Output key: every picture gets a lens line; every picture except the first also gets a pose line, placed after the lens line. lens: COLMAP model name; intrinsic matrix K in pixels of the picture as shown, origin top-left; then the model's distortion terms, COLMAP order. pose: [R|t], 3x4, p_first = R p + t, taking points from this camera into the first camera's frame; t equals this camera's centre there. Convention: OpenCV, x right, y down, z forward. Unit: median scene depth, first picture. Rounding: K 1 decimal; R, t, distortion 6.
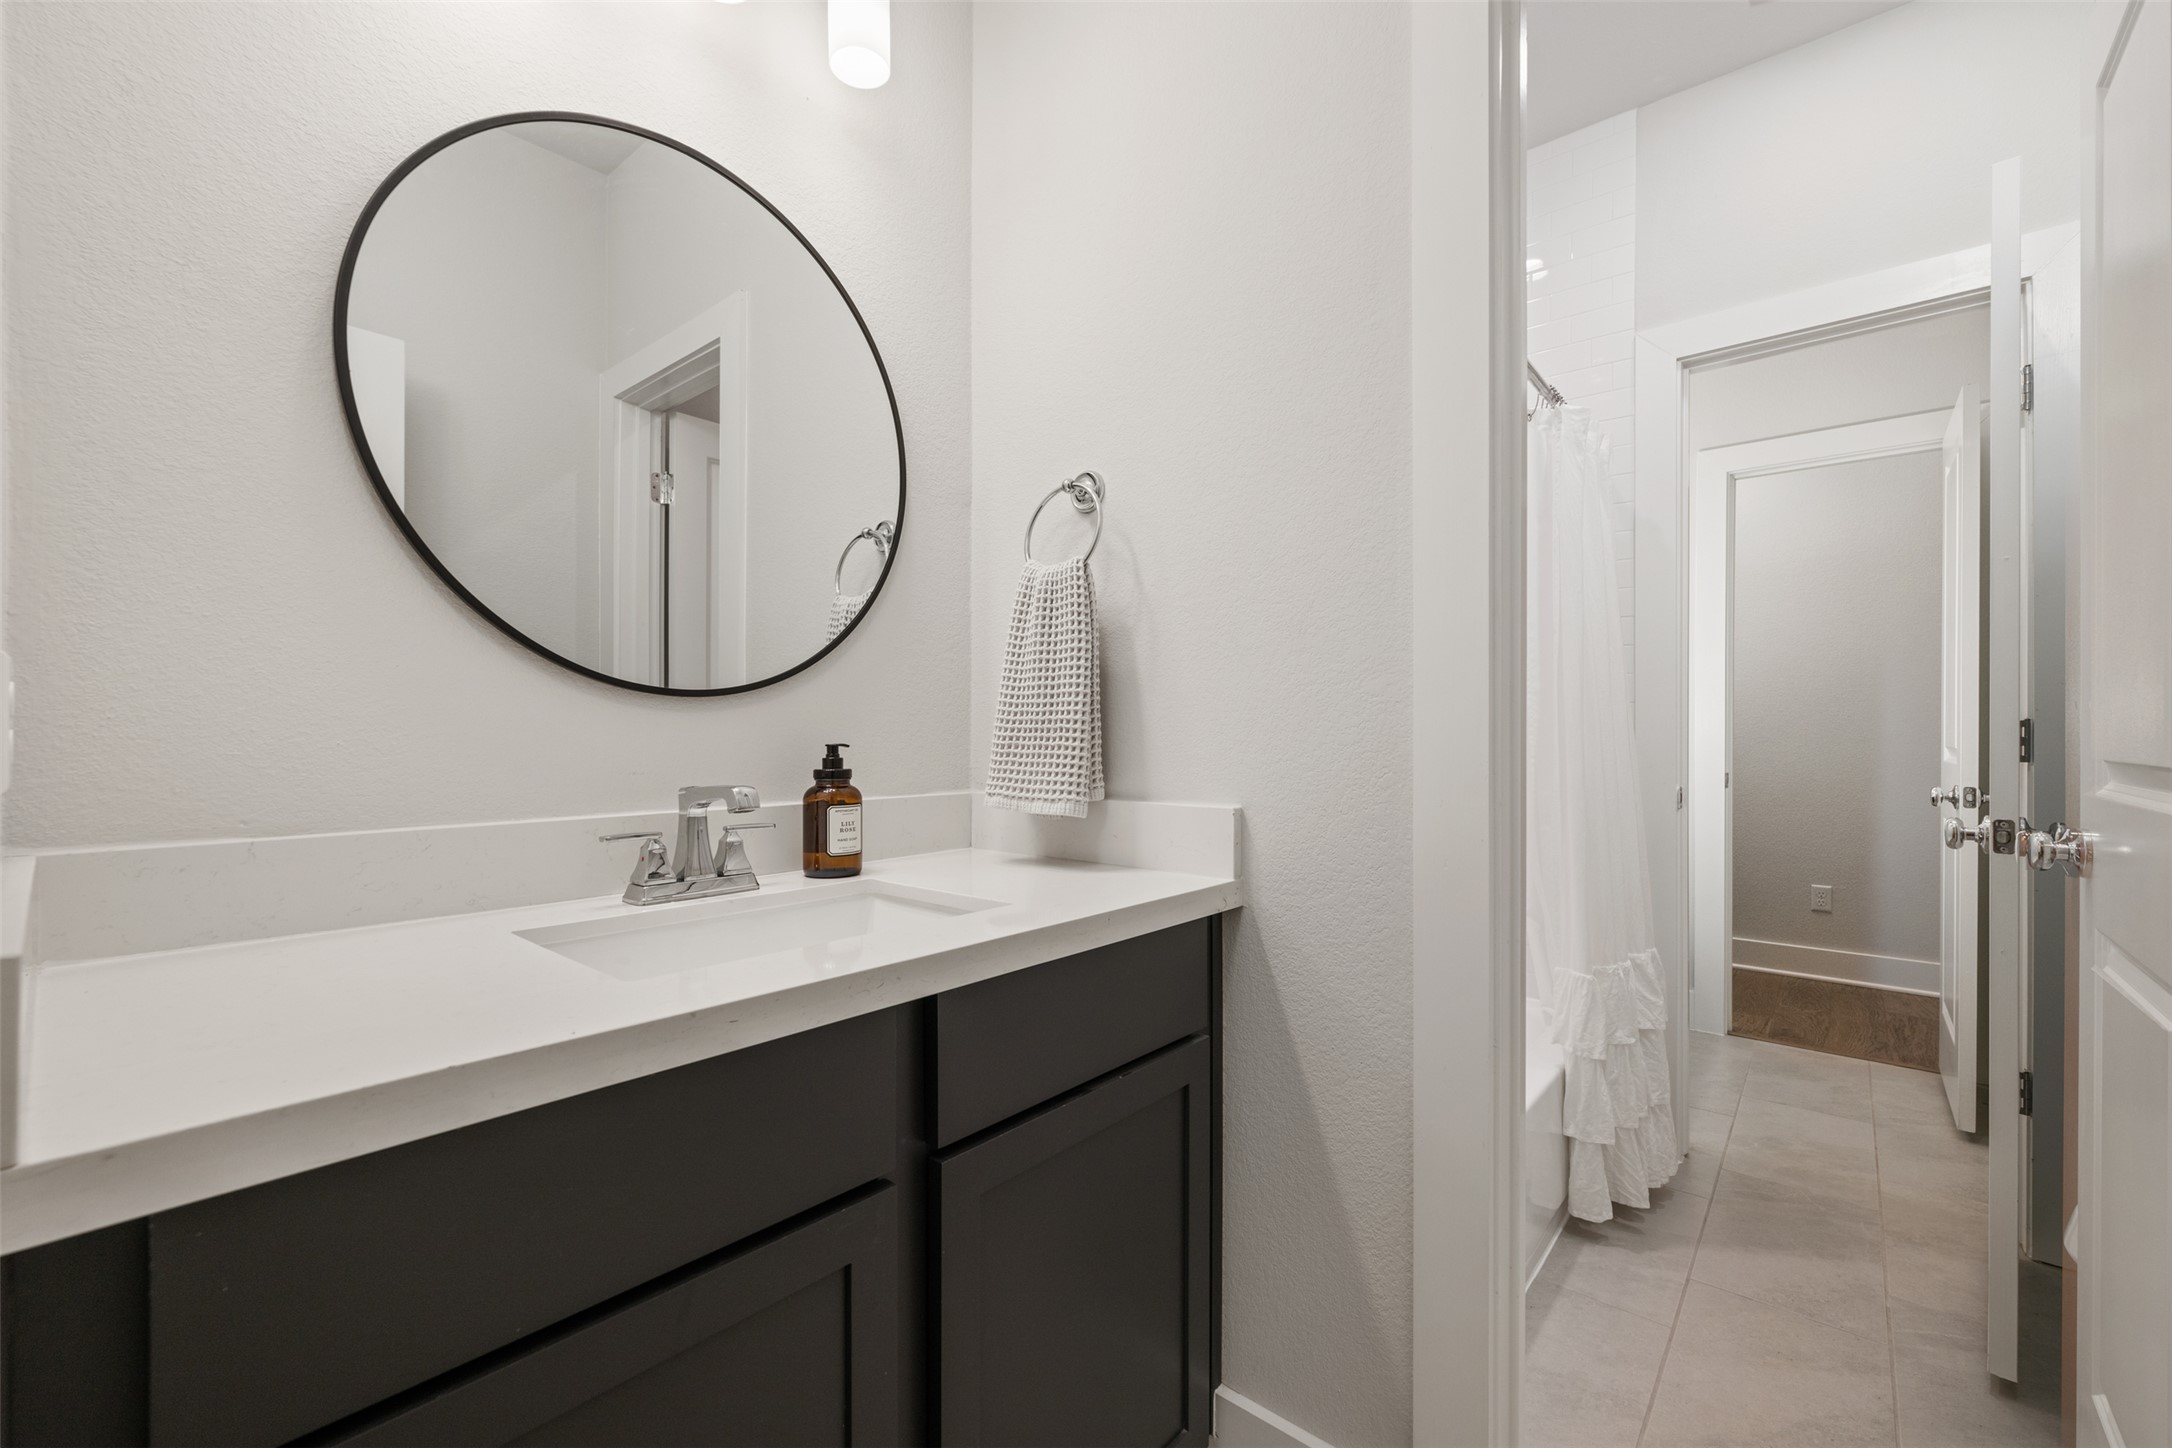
lens RADIAL K [[893.1, 0, 1098.1], [0, 893.1, 729.3], [0, 0, 1]] dist [0.000787, -0.000312]
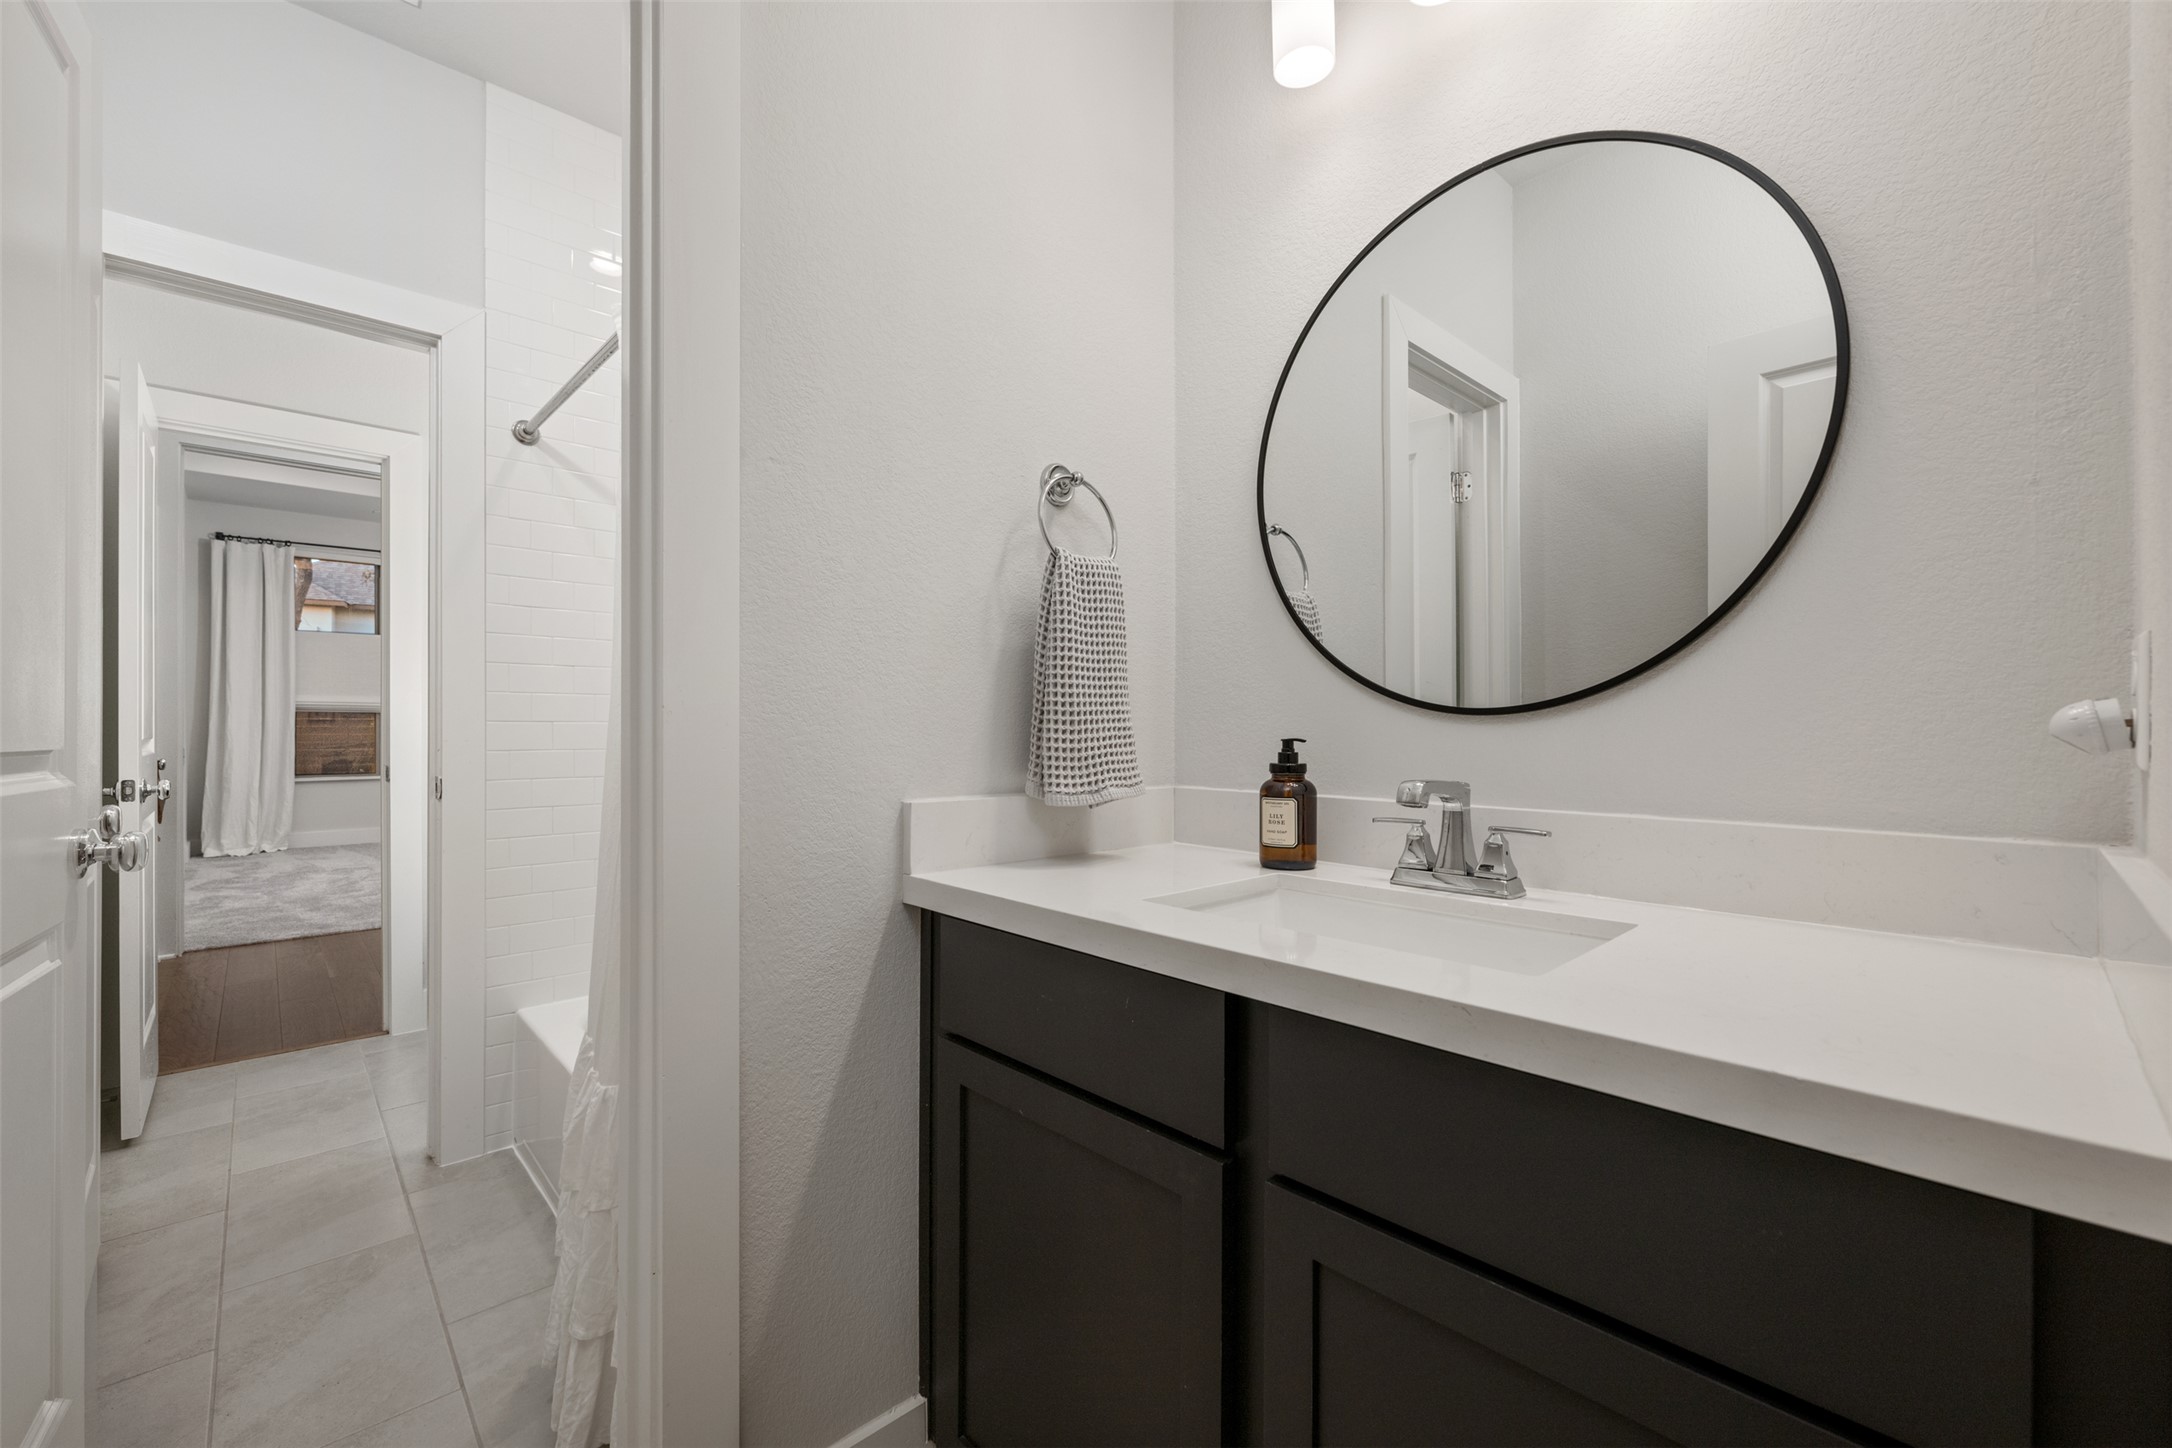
lens RADIAL K [[893.1, 0, 1093.4], [0, 893.1, 723.8], [0, 0, 1]] dist [0.000787, -0.000312]
pose [[-0.125351, -0.007858, -0.992081, 0.765562], [0.006658, 0.999939, -0.008761, 0.006354], [0.992090, -0.007703, -0.125292, 0.914503]]
